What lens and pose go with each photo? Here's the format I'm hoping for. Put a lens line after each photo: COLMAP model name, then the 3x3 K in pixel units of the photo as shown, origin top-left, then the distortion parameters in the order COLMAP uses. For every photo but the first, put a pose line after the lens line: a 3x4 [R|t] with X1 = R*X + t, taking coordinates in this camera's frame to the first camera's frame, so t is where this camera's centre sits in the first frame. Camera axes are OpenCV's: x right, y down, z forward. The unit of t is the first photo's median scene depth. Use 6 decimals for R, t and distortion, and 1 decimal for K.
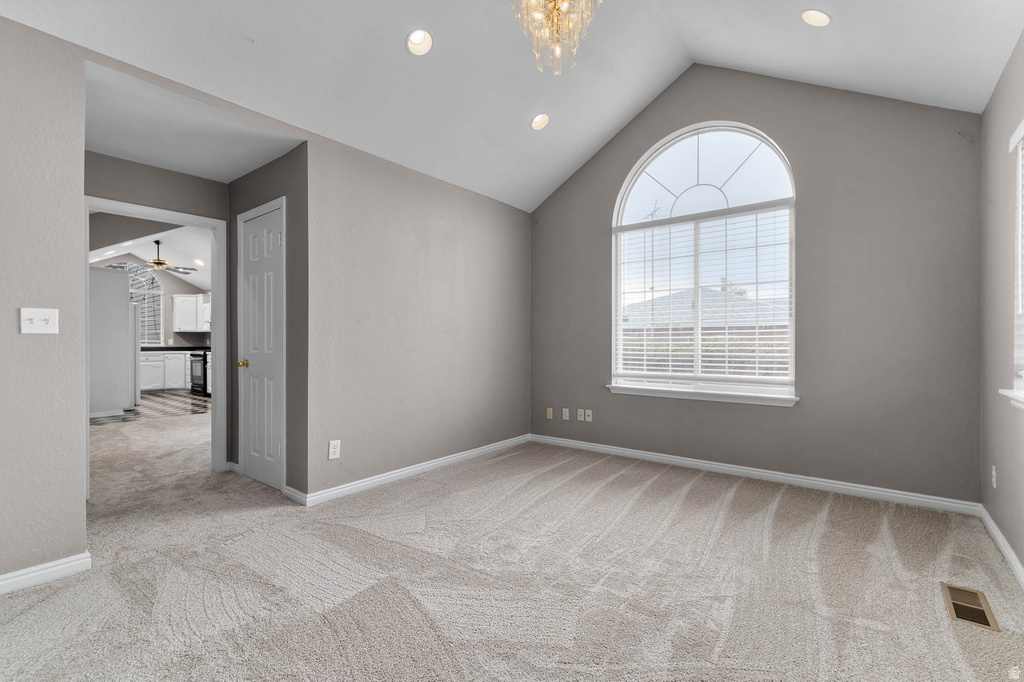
lens RADIAL K [[443.0, 0, 519.8], [0, 443.0, 339.9], [0, 0, 1]] dist [0.003827, 0.000439]
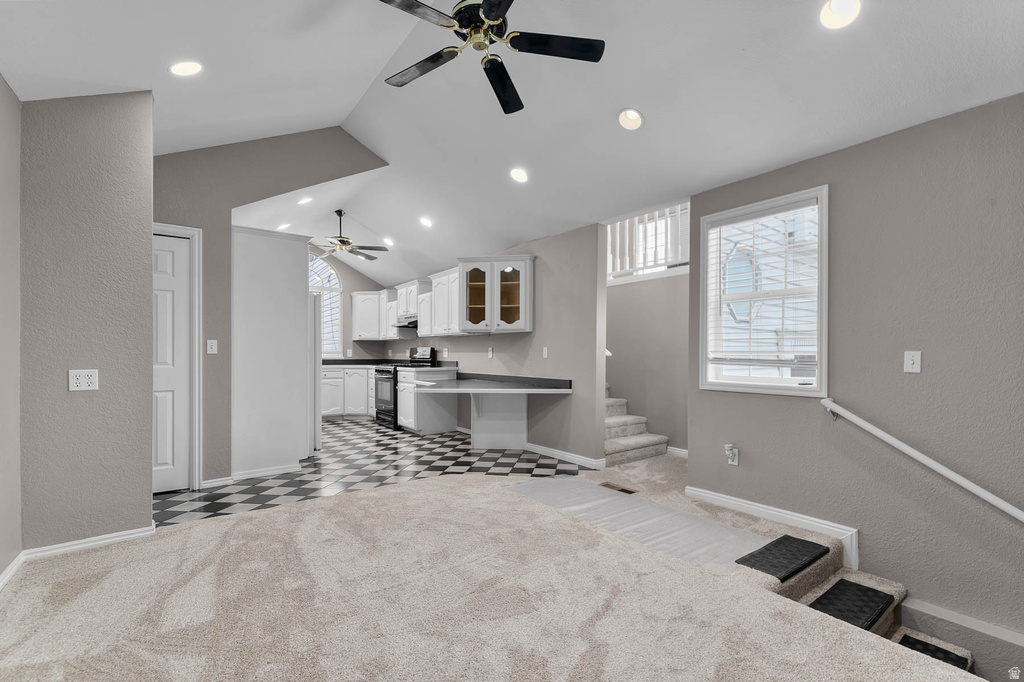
lens RADIAL K [[443.0, 0, 515.0], [0, 443.0, 354.7], [0, 0, 1]] dist [0.003827, 0.000439]
pose [[0.962461, 0.003505, -0.271398, -0.315695], [-0.003566, 0.999994, 0.000268, 0.006682], [0.271397, 0.000710, 0.962467, 0.351800]]
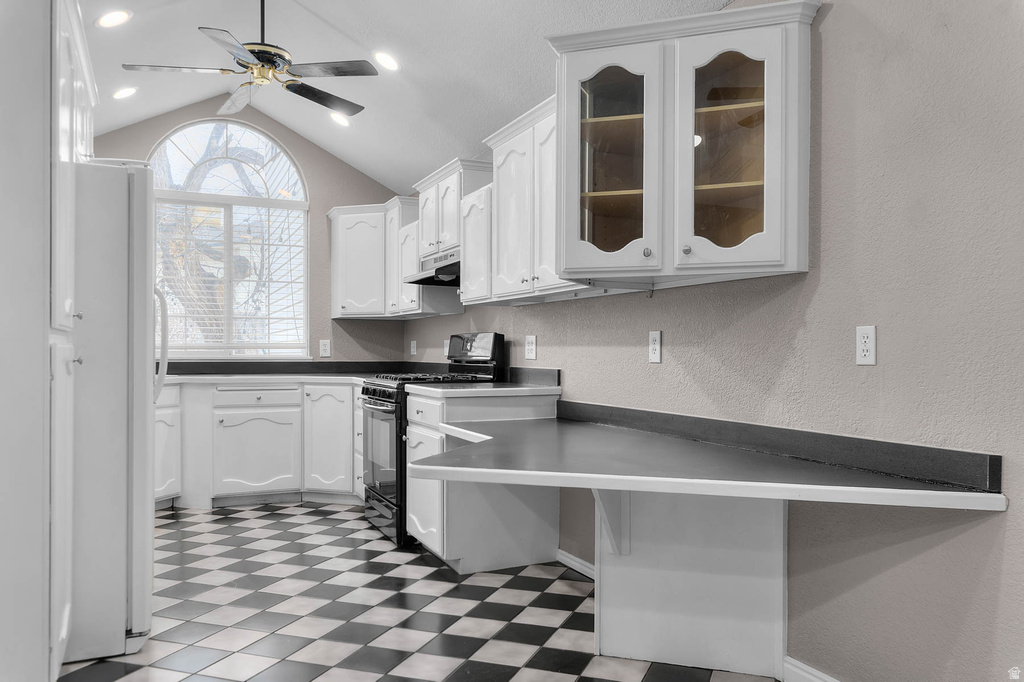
lens RADIAL K [[780.1, 0, 522.6], [0, 780.1, 352.2], [0, 0, 1]] dist [-0.006792, 0.000927]
pose [[0.888318, 0.006506, -0.459183, -0.399531], [-0.006688, 0.999977, 0.001230, 0.006967], [0.459180, 0.001978, 0.888341, 0.573748]]
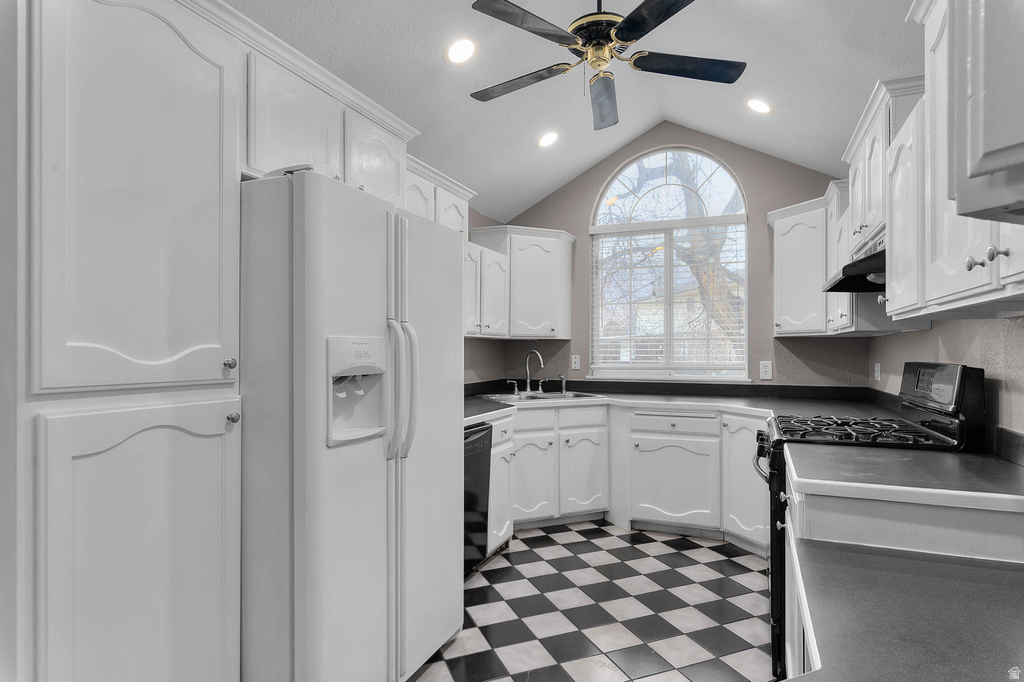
lens RADIAL K [[562.8, 0, 521.5], [0, 562.8, 349.6], [0, 0, 1]] dist [0.003686, 0.000668]
pose [[0.271558, -0.001401, -0.962421, -0.483523], [-0.004055, 0.999988, -0.002600, -0.008432], [0.962413, 0.004609, 0.271549, 0.782811]]
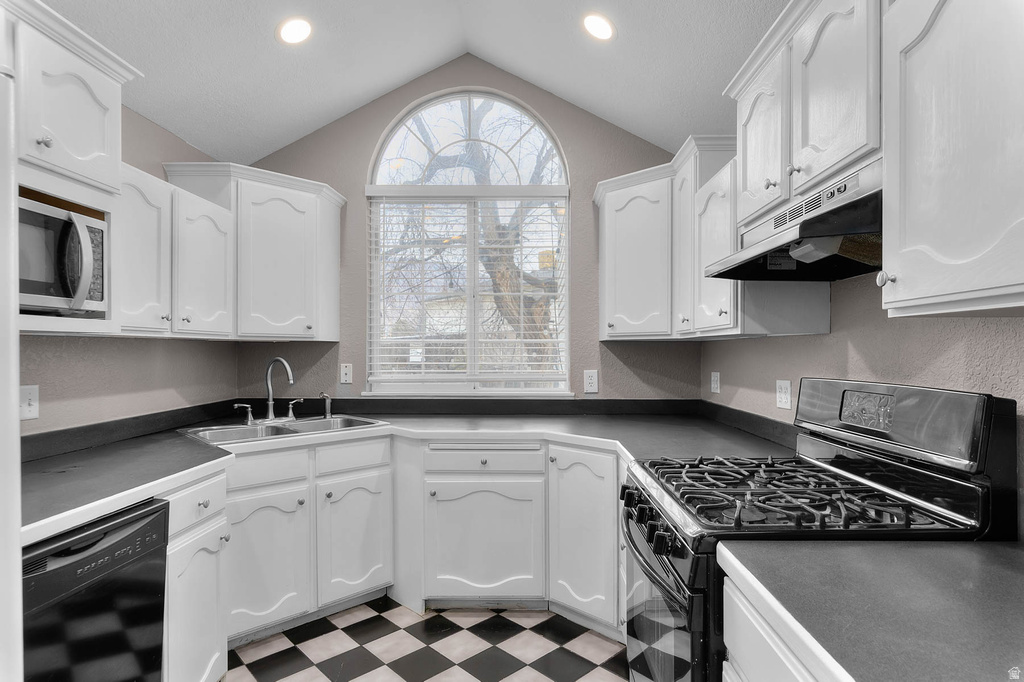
lens RADIAL K [[562.8, 0, 534.9], [0, 562.8, 356.2], [0, 0, 1]] dist [0.003686, 0.000668]
pose [[0.618800, 0.008584, -0.785502, -0.595906], [-0.003205, 0.999960, 0.008404, -0.012862], [0.785542, -0.002683, 0.618803, 0.837224]]
